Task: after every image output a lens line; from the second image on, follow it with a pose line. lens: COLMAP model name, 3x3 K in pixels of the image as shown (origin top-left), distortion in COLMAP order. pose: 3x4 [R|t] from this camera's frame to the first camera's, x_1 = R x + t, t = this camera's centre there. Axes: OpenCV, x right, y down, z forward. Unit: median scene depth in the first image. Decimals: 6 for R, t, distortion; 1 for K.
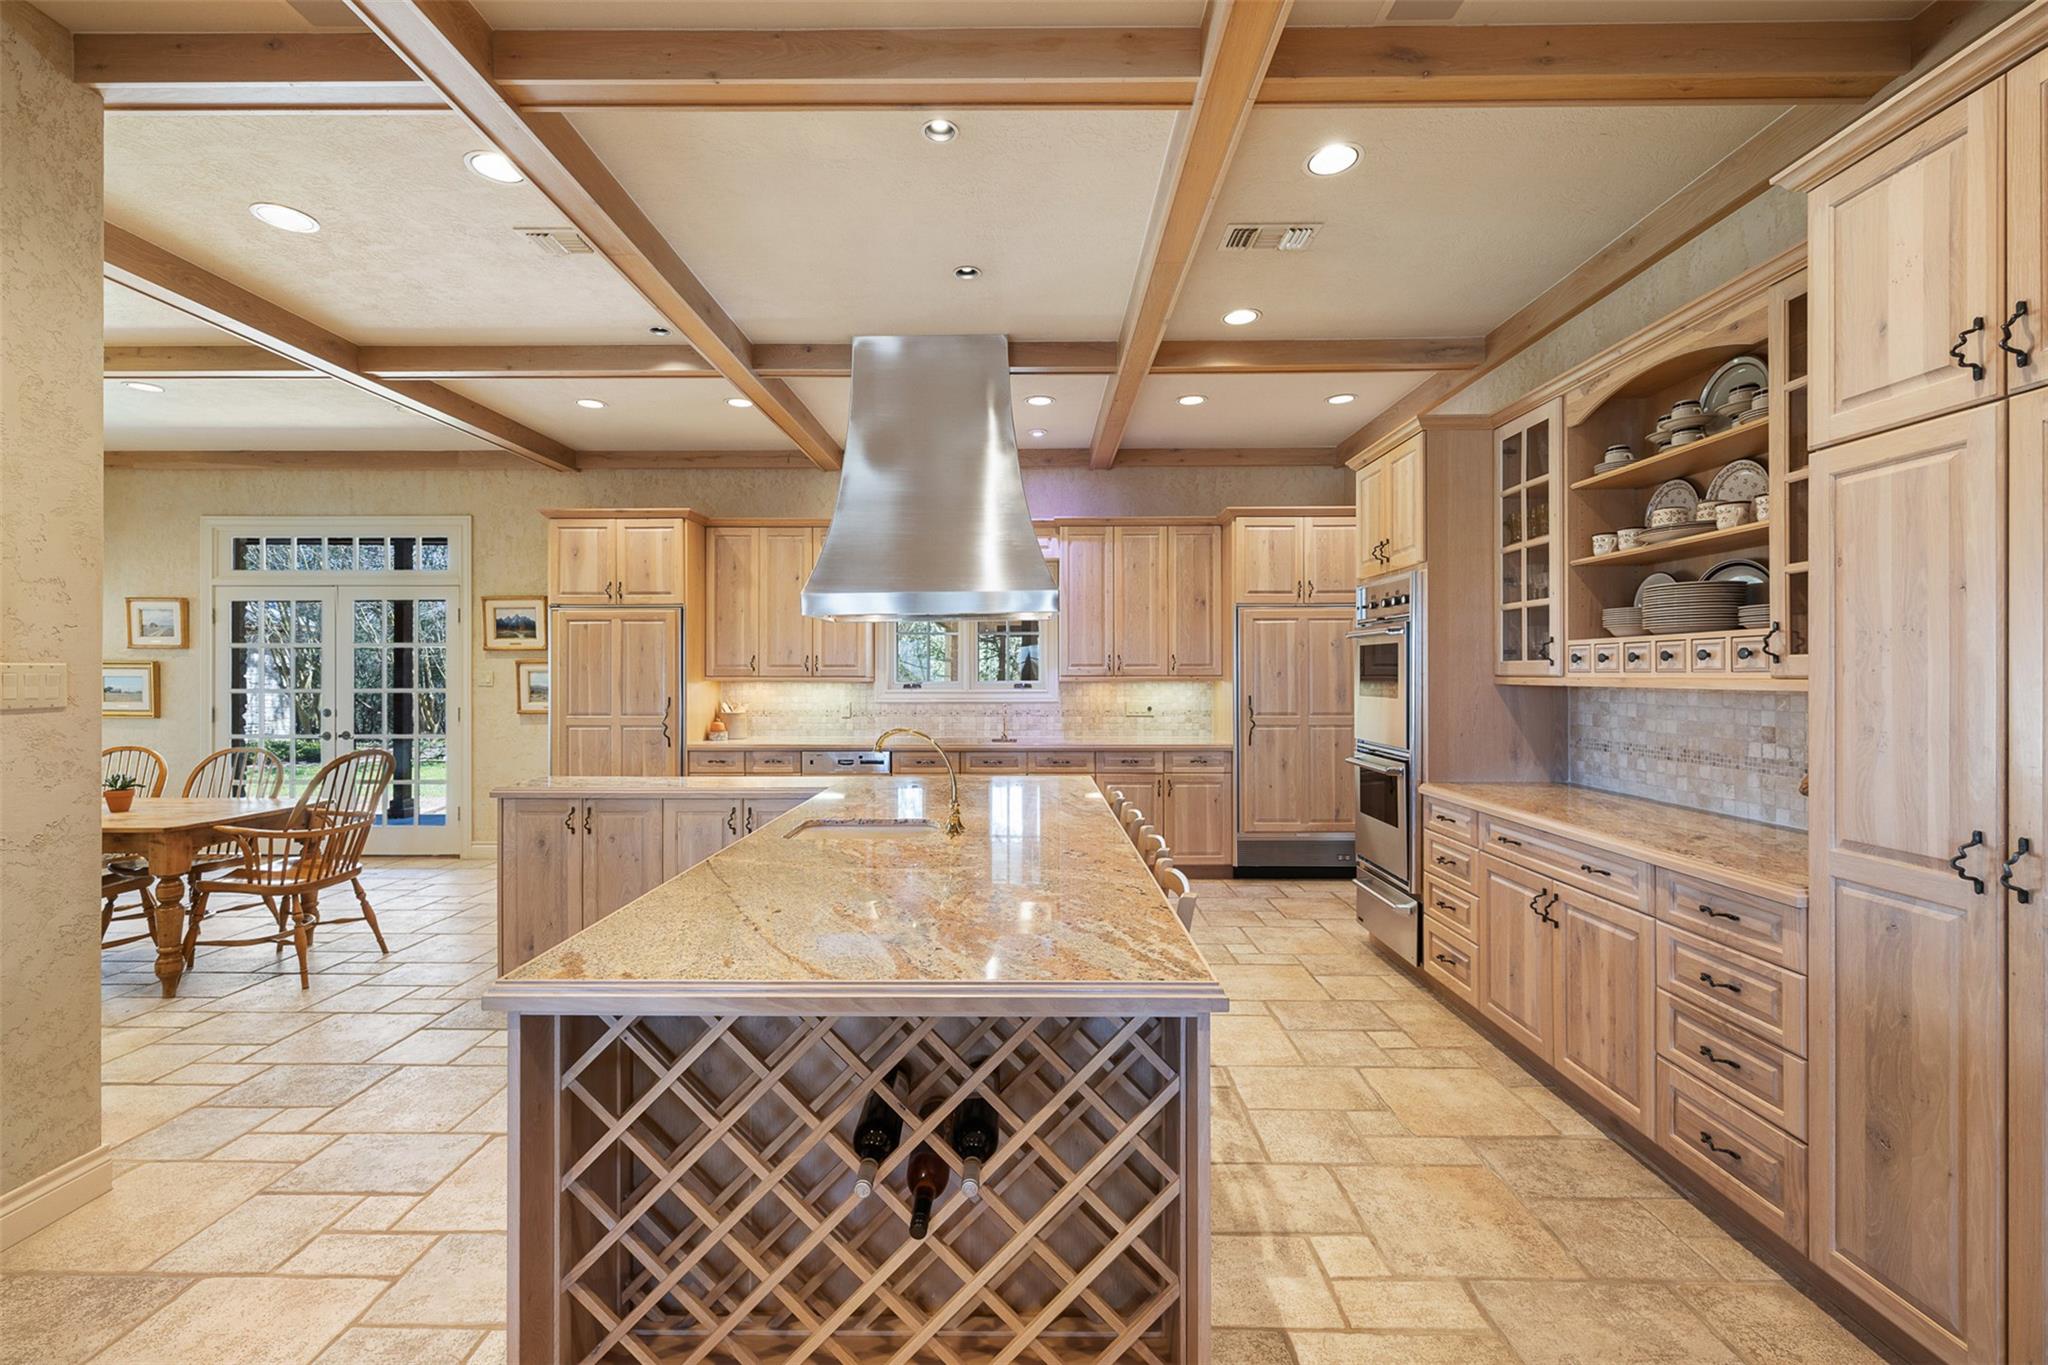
lens RADIAL K [[865.6, 0, 1026.1], [0, 865.6, 672.0], [0, 0, 1]] dist [0.000889, 0.000133]
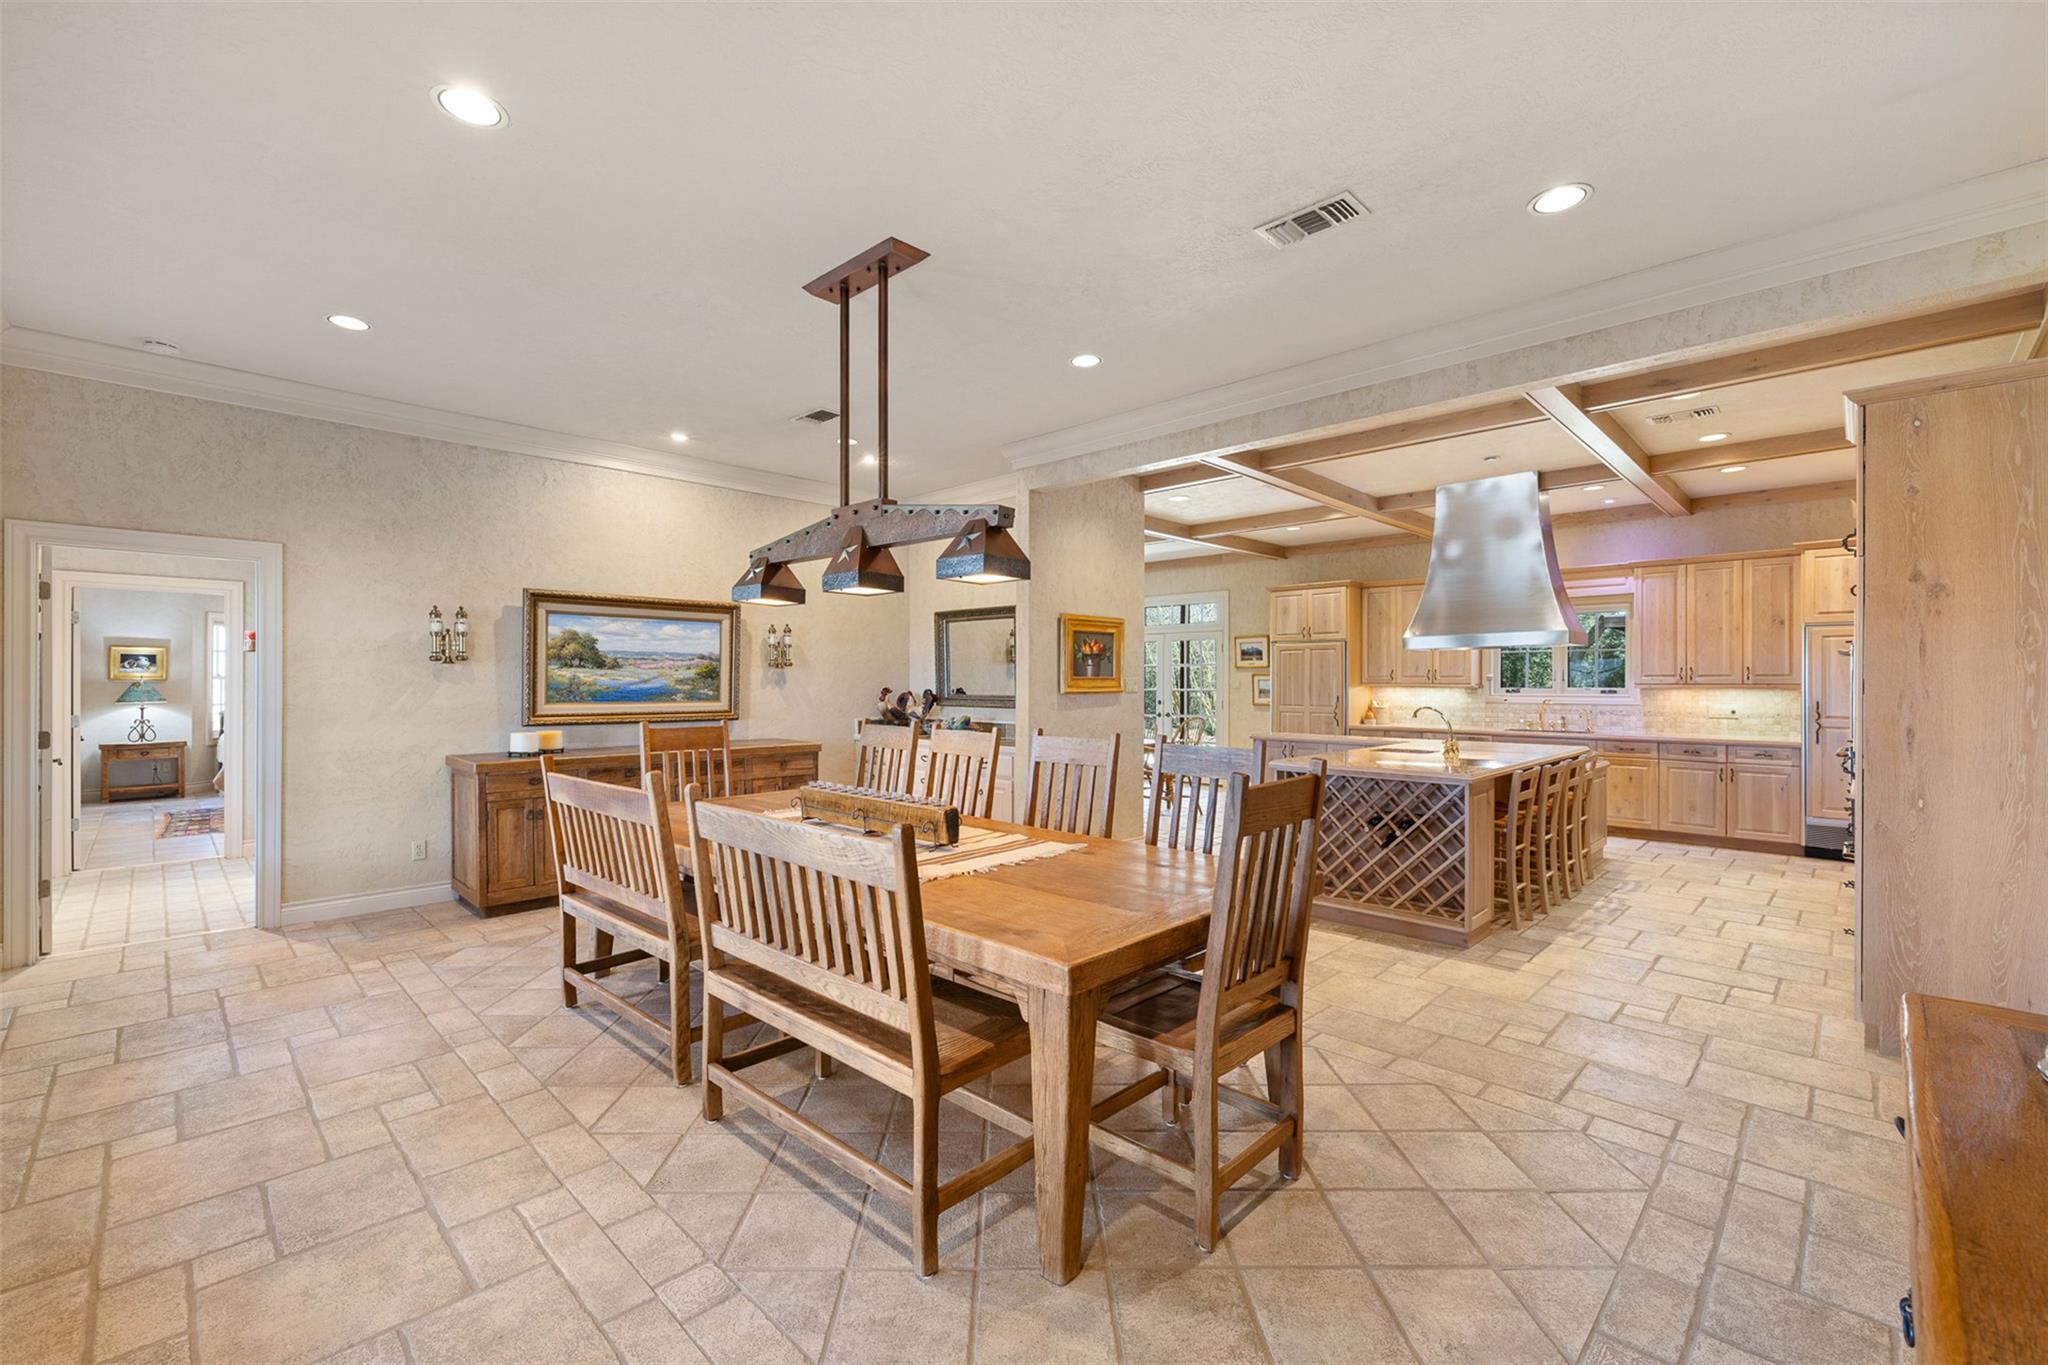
lens RADIAL K [[865.6, 0, 1022.8], [0, 865.6, 682.4], [0, 0, 1]] dist [0.000889, 0.000133]
pose [[0.719604, 0.003099, -0.694377, 0.279944], [-0.000194, 0.999991, 0.004262, -0.003193], [0.694384, -0.002932, 0.719598, -0.560330]]
